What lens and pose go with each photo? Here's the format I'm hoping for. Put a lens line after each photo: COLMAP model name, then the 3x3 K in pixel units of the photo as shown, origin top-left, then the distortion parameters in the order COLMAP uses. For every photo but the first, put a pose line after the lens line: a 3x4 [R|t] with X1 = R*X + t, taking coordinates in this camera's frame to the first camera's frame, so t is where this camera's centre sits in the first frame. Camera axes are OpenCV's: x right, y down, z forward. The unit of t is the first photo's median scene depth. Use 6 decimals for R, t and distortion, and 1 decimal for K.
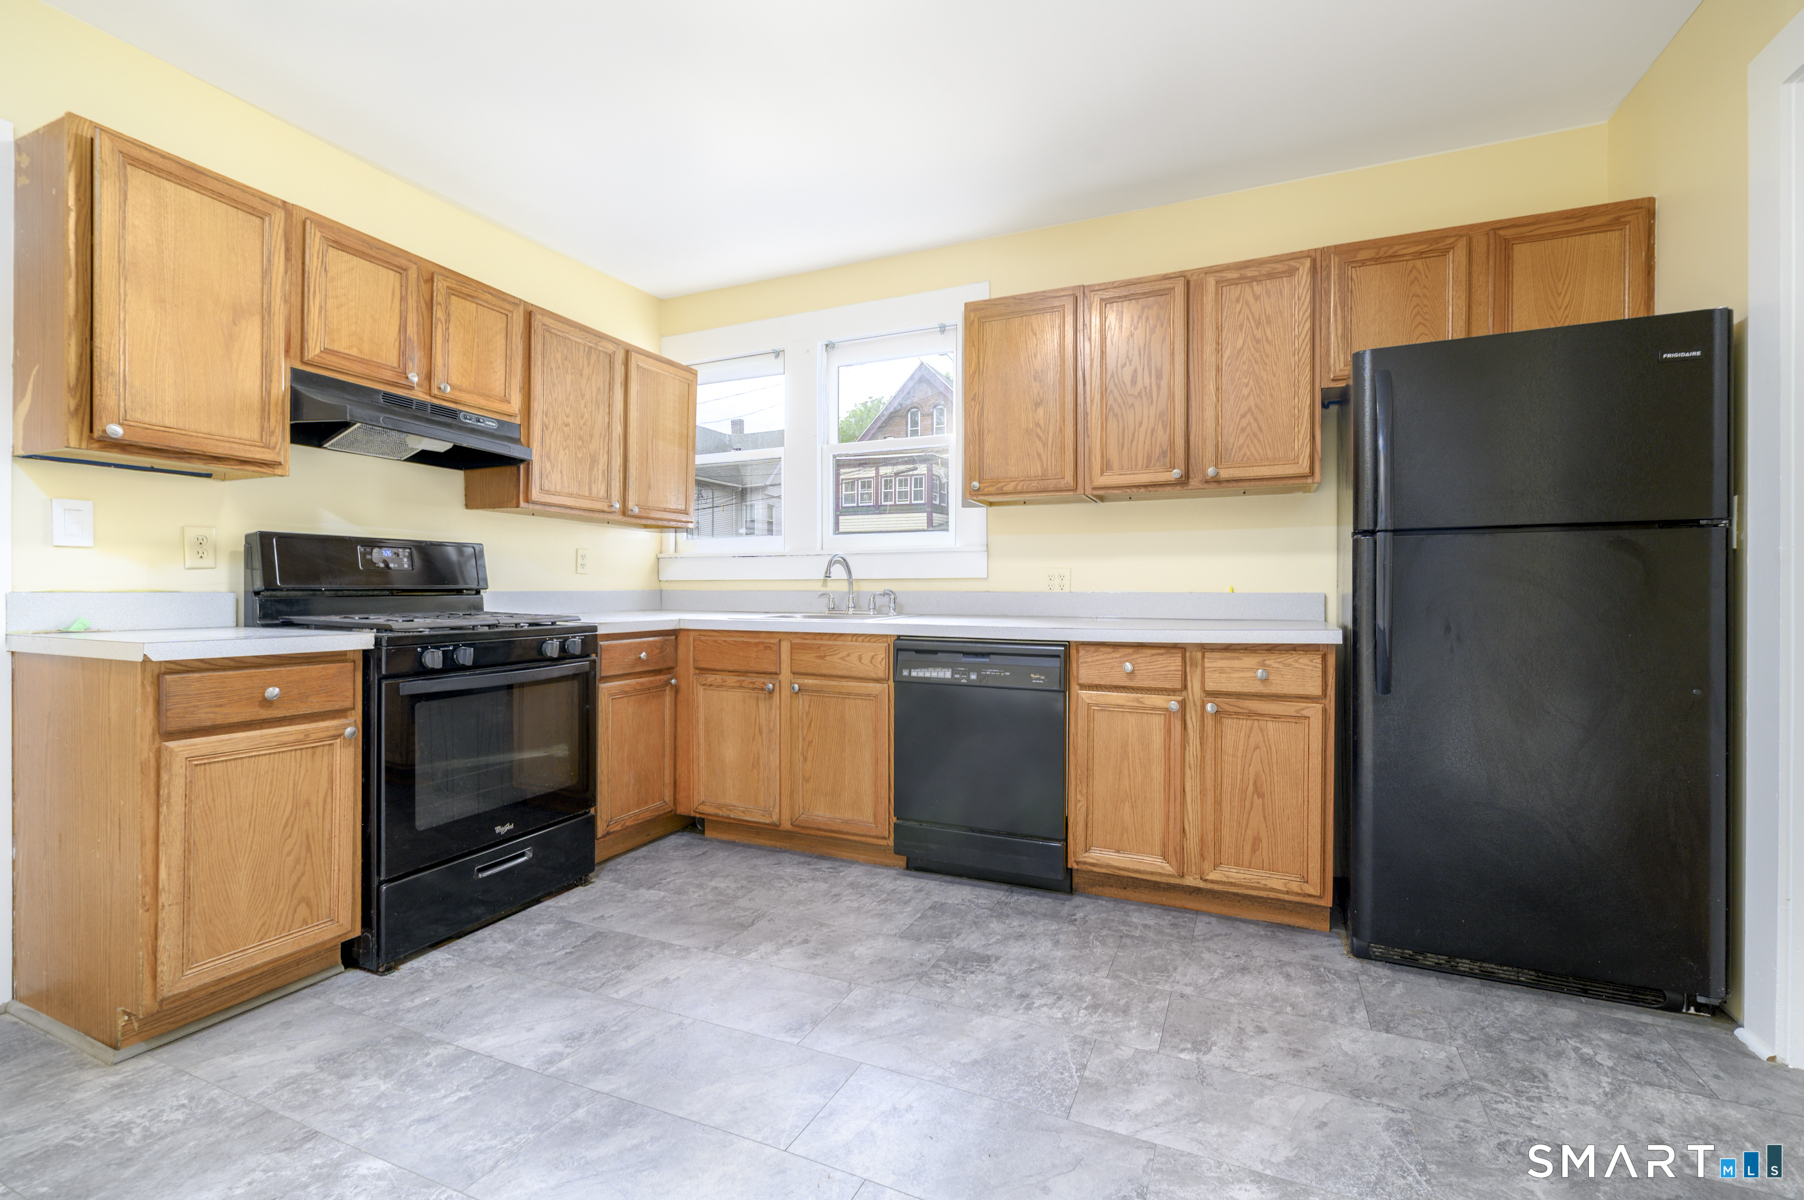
lens RADIAL K [[784.2, 0, 897.5], [0, 784.2, 592.4], [0, 0, 1]] dist [0.000791, 0.000003]
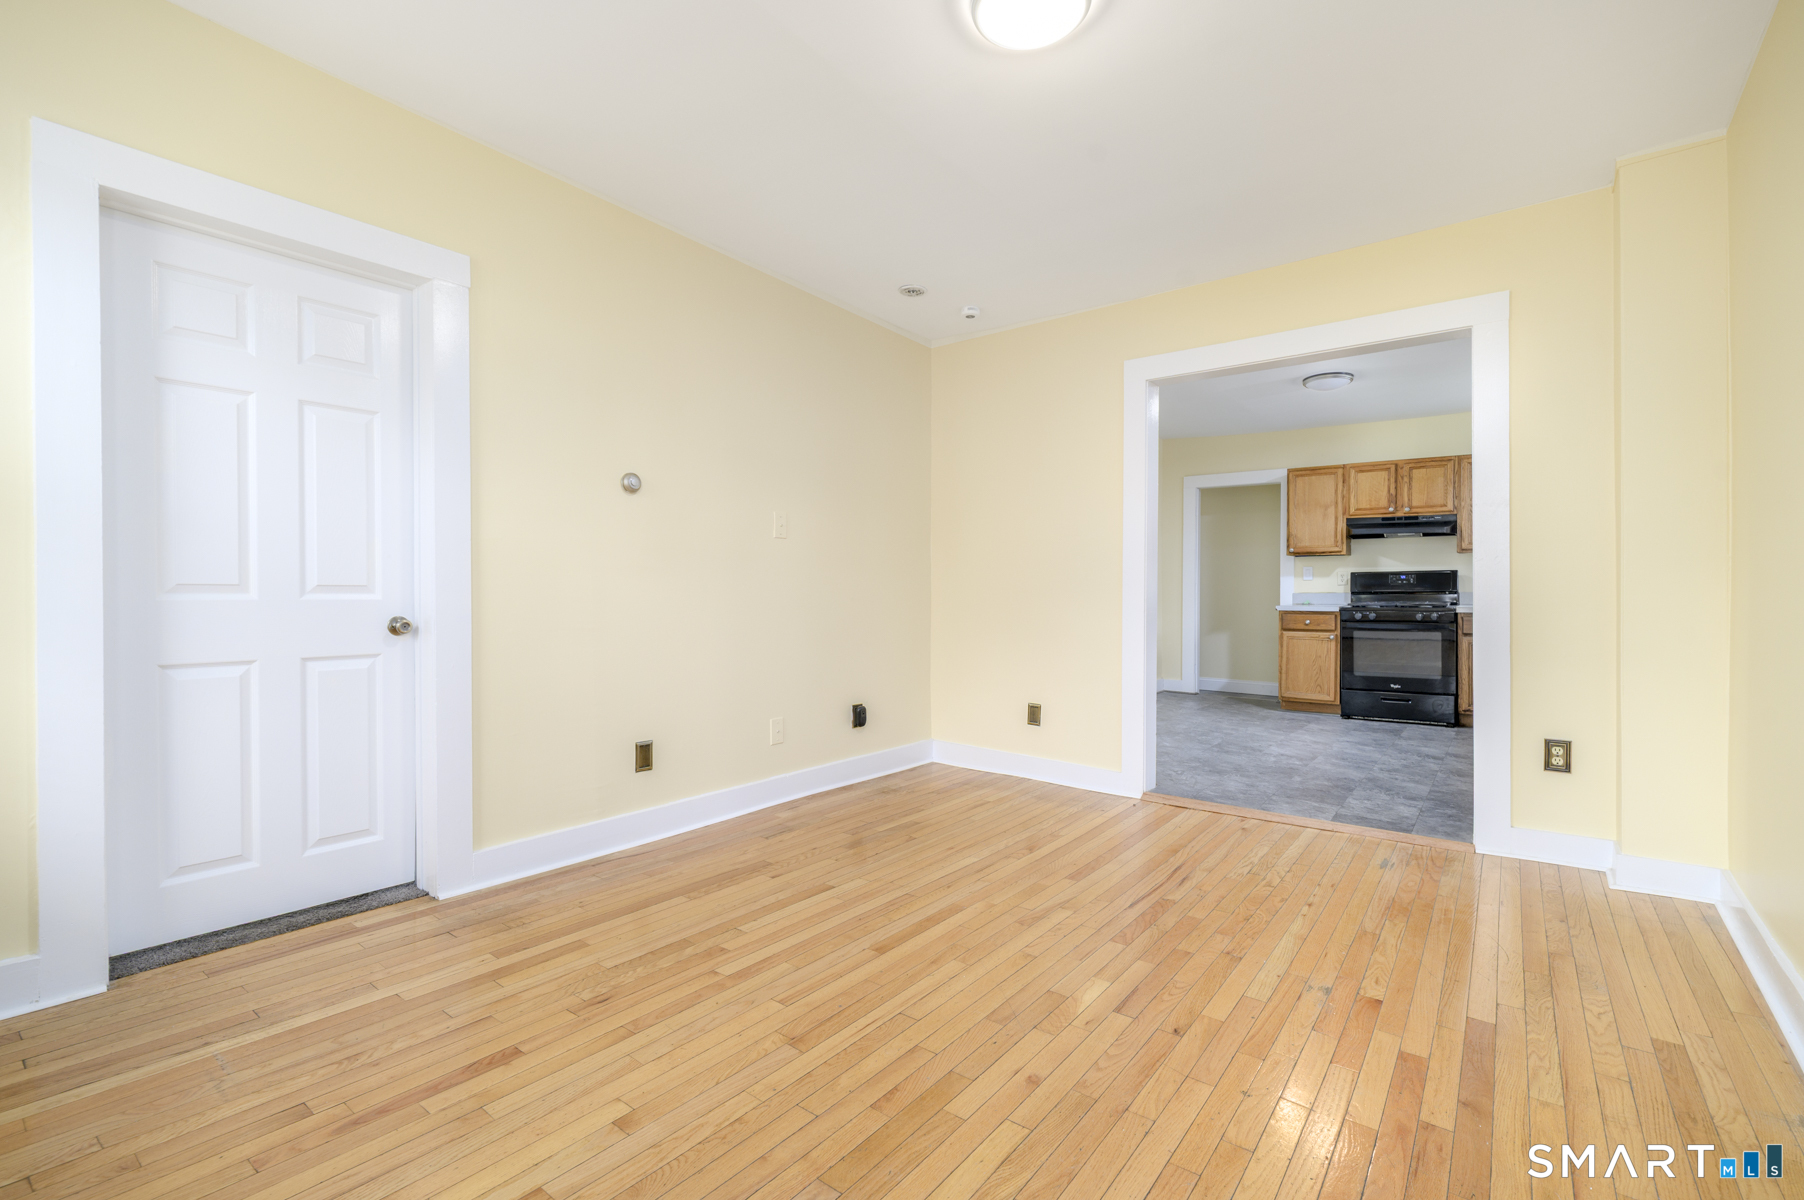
lens RADIAL K [[784.2, 0, 897.5], [0, 784.2, 592.4], [0, 0, 1]] dist [0.000791, 0.000003]
pose [[-0.256741, 0.001942, -0.966478, 3.070249], [-0.000649, 0.999997, 0.002182, -0.009979], [0.966480, 0.001188, -0.256739, 0.133918]]
